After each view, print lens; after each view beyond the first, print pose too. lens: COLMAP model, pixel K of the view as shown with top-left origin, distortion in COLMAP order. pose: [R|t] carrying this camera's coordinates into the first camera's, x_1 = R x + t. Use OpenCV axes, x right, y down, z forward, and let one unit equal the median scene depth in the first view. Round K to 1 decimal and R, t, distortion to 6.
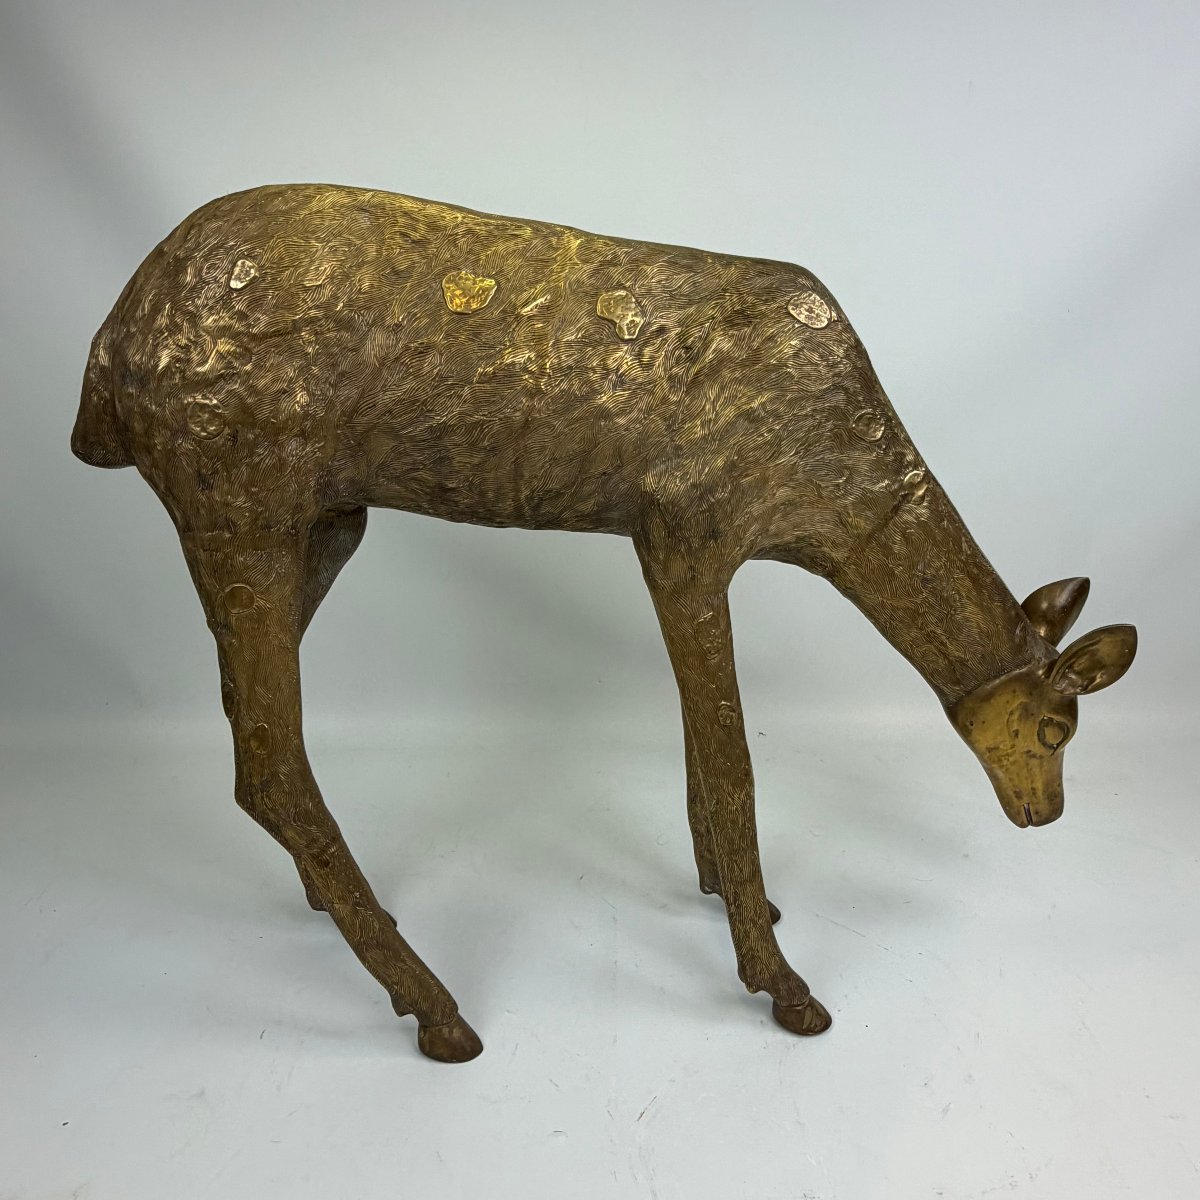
lens RADIAL K [[956.3, 0, 600.0], [0, 956.3, 600.0], [0, 0, 1]] dist [0.000836, 0.004851]
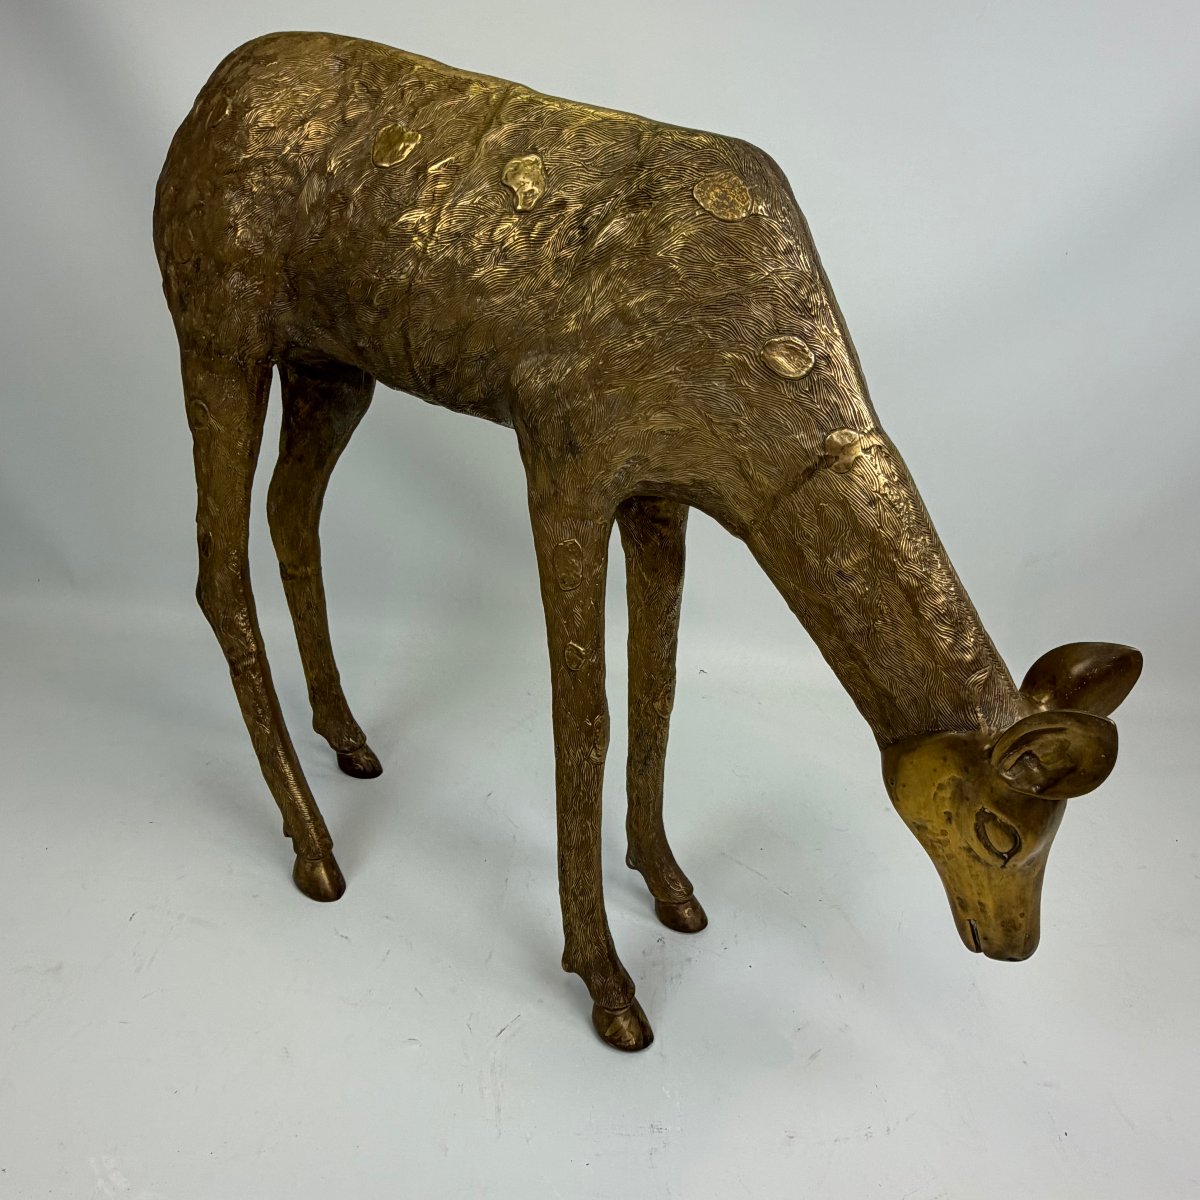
lens RADIAL K [[956.3, 0, 600.0], [0, 956.3, 600.0], [0, 0, 1]] dist [0.000836, 0.004851]
pose [[0.833562, 0.281889, -0.475092, 0.616014], [-0.260531, 0.958961, 0.111877, -0.041002], [0.487132, 0.030519, 0.872795, 0.260566]]
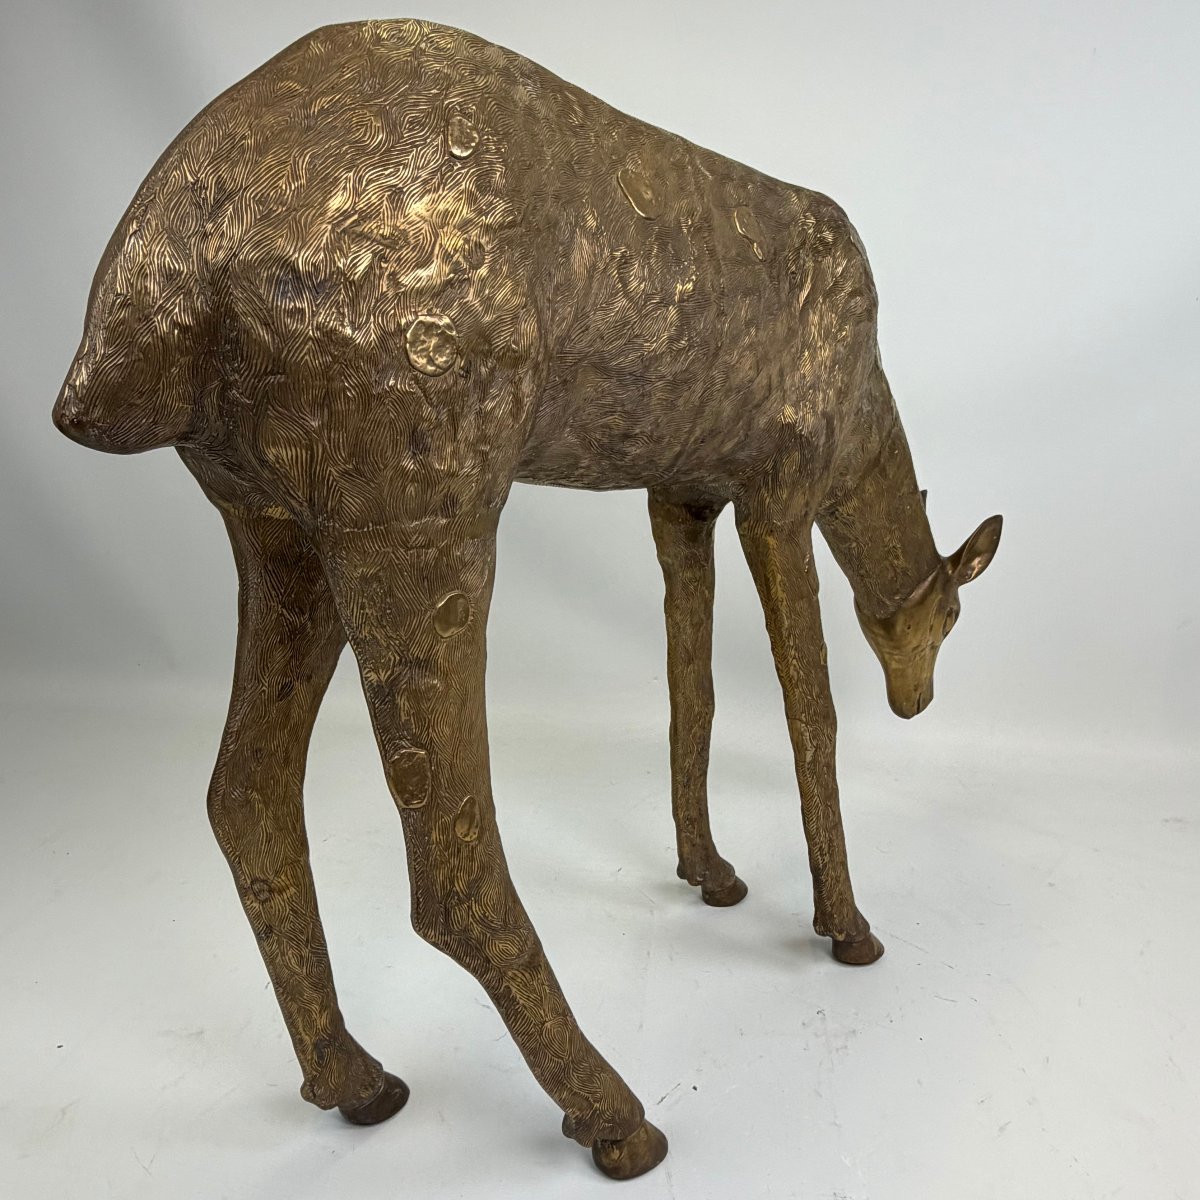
lens RADIAL K [[1070.0, 0, 600.0], [0, 1070.0, 600.0], [0, 0, 1]] dist [0.001074, 0.001404]
pose [[0.718704, -0.168732, 0.674533, -0.829966], [0.208178, 0.977825, 0.022789, -0.006882], [-0.663420, 0.124045, 0.737893, 0.373234]]
